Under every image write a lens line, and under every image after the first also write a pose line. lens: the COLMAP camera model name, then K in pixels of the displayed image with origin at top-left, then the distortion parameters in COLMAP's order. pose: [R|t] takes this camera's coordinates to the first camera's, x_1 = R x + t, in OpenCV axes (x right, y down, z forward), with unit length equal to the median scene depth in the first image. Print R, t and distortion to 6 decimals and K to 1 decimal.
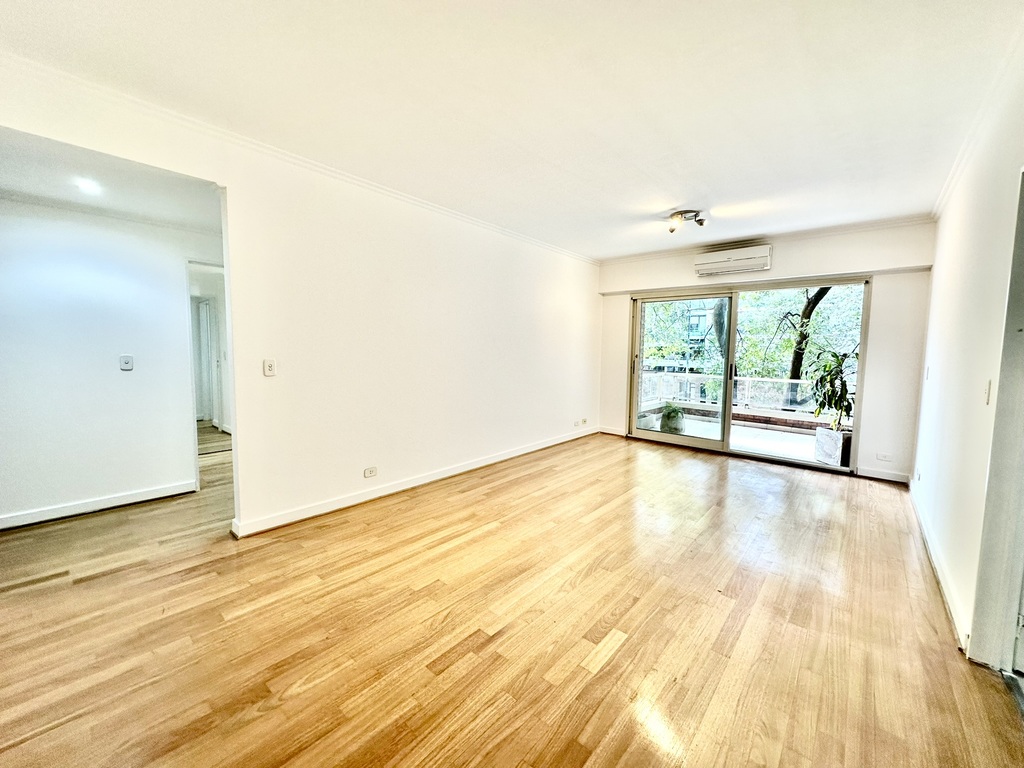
lens RADIAL K [[406.7, 0, 510.4], [0, 406.7, 382.4], [0, 0, 1]] dist [-0.001105, 0.000474]
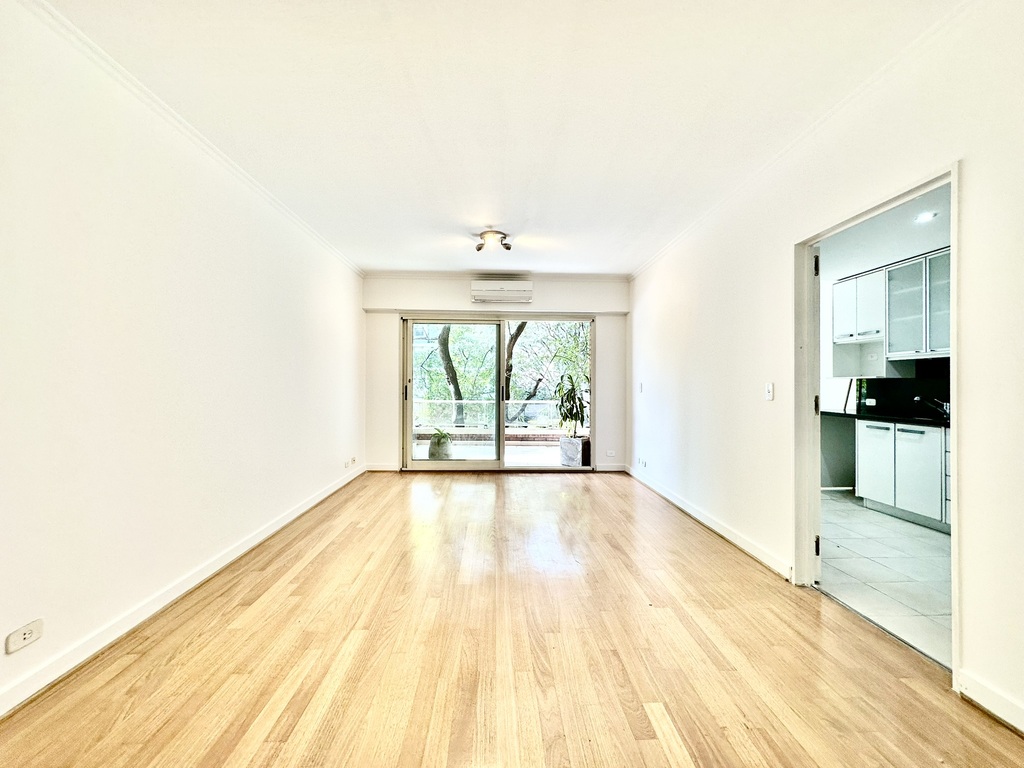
lens RADIAL K [[406.7, 0, 509.8], [0, 406.7, 382.5], [0, 0, 1]] dist [-0.001105, 0.000474]
pose [[0.729865, -0.009751, 0.683522, -0.195770], [0.063732, 0.996514, -0.053836, 0.004322], [-0.680614, 0.082856, 0.727942, 0.230549]]
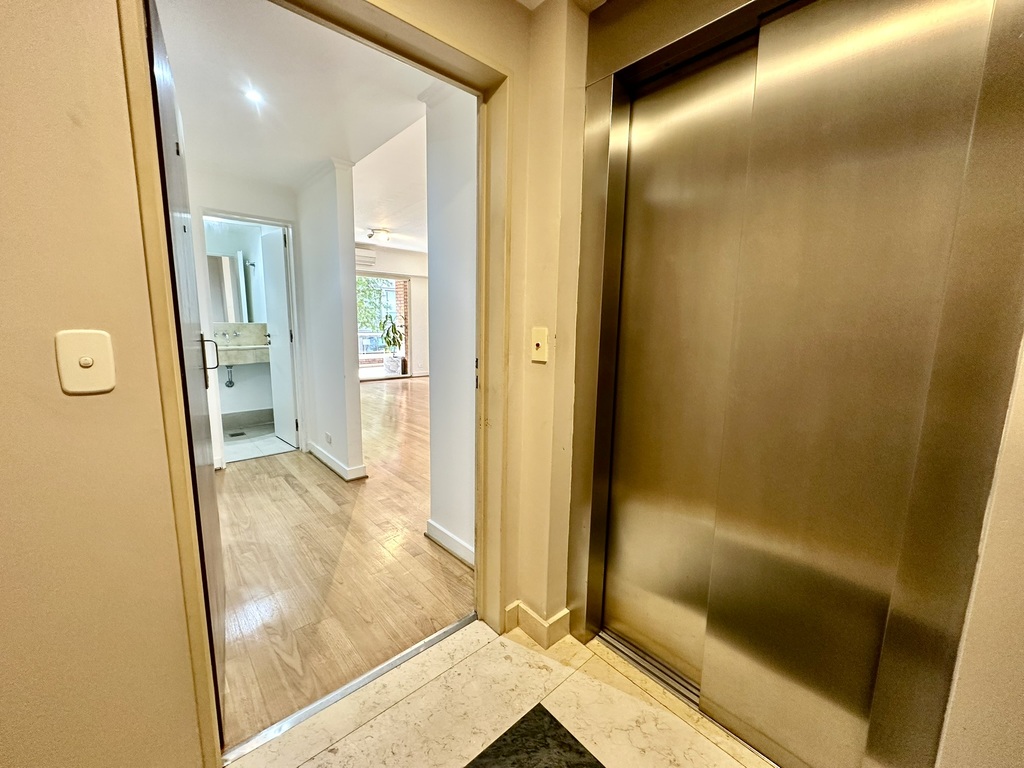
lens RADIAL K [[406.7, 0, 510.3], [0, 406.7, 383.3], [0, 0, 1]] dist [-0.001105, 0.000474]
pose [[0.118505, -0.162104, 0.979632, -1.033804], [0.062108, 0.985862, 0.155622, -0.024071], [-0.991009, 0.042401, 0.126898, 0.251486]]
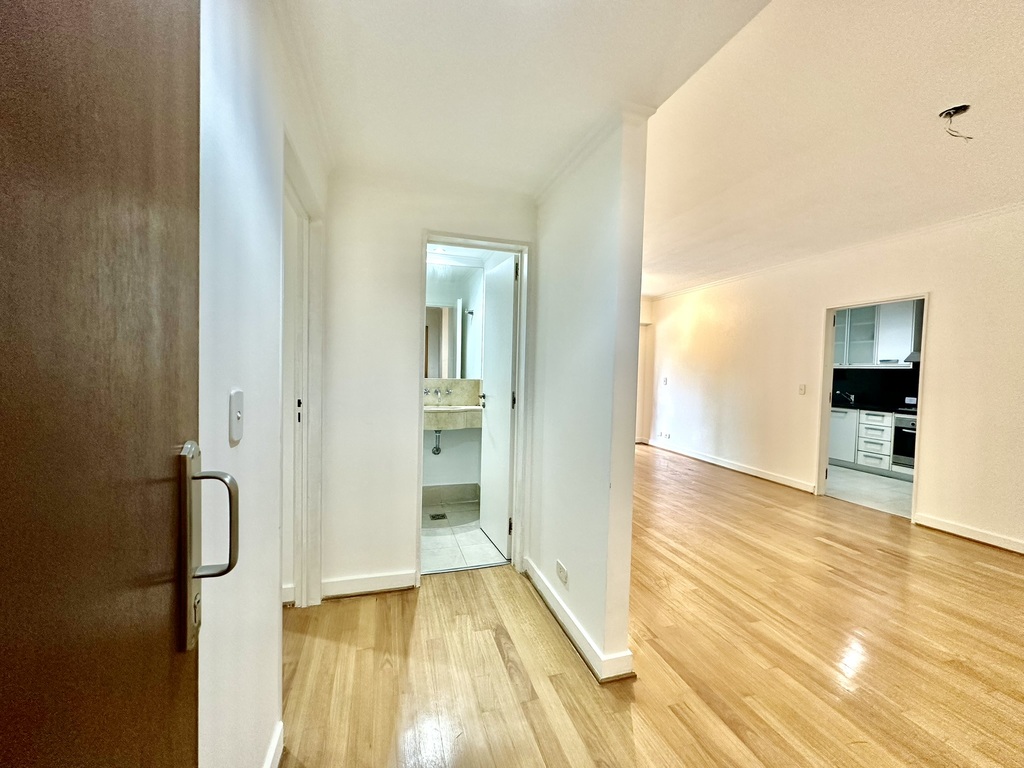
lens RADIAL K [[406.7, 0, 510.3], [0, 406.7, 381.5], [0, 0, 1]] dist [-0.001105, 0.000474]
pose [[0.525628, -0.025948, 0.850319, -0.767554], [0.049225, 0.998788, 0.000051, -0.045277], [-0.849289, 0.041830, 0.526268, 0.483989]]
